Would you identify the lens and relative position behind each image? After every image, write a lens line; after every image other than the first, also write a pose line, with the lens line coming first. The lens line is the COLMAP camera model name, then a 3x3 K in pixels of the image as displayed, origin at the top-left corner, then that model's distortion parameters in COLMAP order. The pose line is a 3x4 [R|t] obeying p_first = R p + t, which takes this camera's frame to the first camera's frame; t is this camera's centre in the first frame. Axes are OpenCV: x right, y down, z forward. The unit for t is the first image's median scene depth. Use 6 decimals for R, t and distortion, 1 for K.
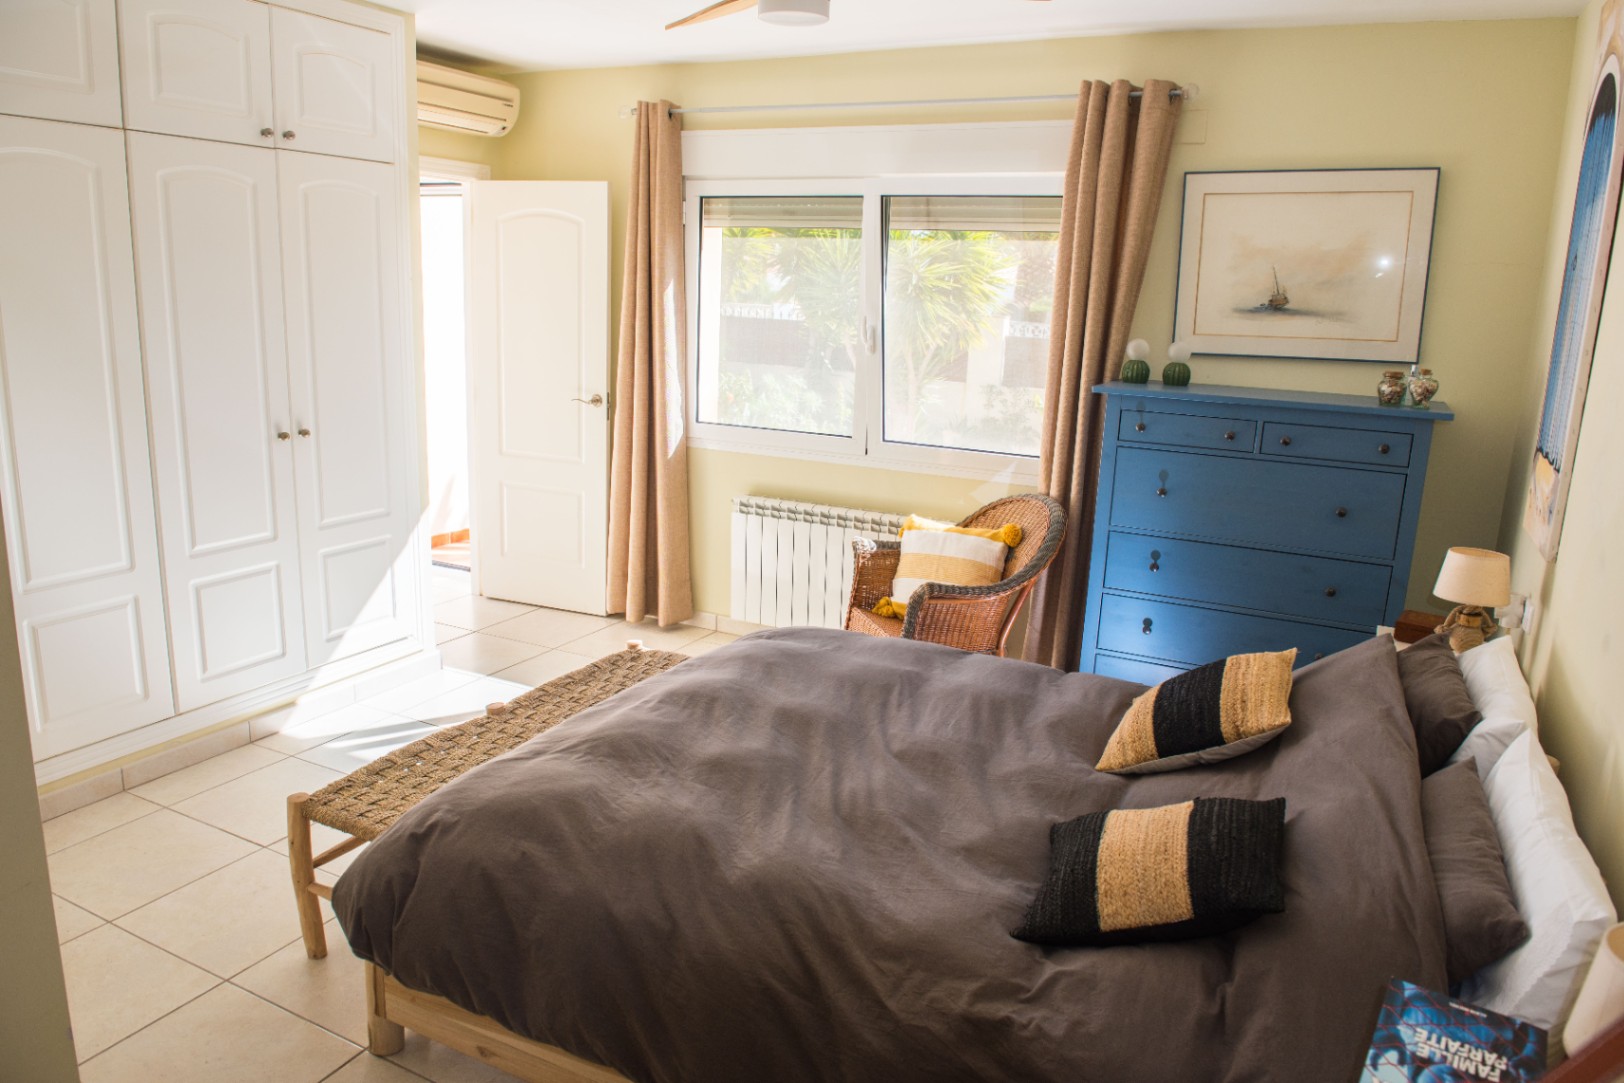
lens RADIAL K [[1114.4, 0, 816.7], [0, 1114.4, 540.7], [0, 0, 1]] dist [-0.050227, -0.000620]
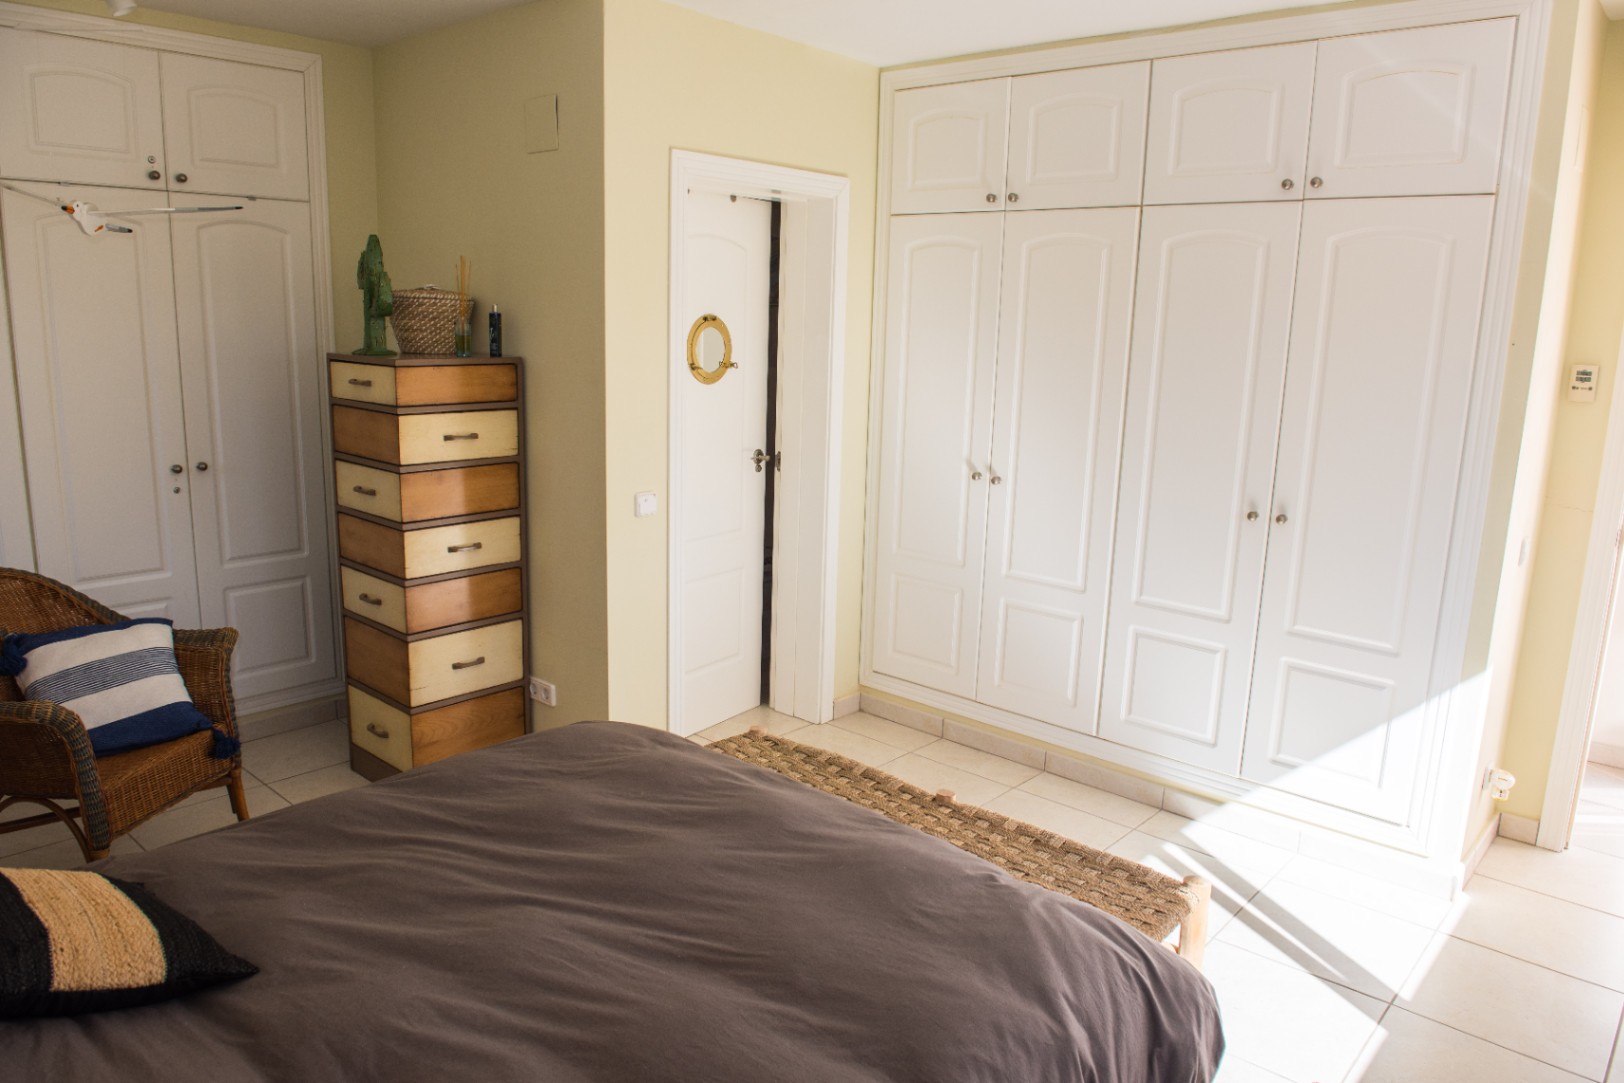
lens RADIAL K [[1114.4, 0, 817.9], [0, 1114.4, 539.0], [0, 0, 1]] dist [-0.050227, -0.000620]
pose [[-0.246724, 0.149097, -0.957548, 0.462685], [-0.257967, 0.942338, 0.213197, -0.172098], [0.934120, 0.299616, -0.194035, 0.815951]]
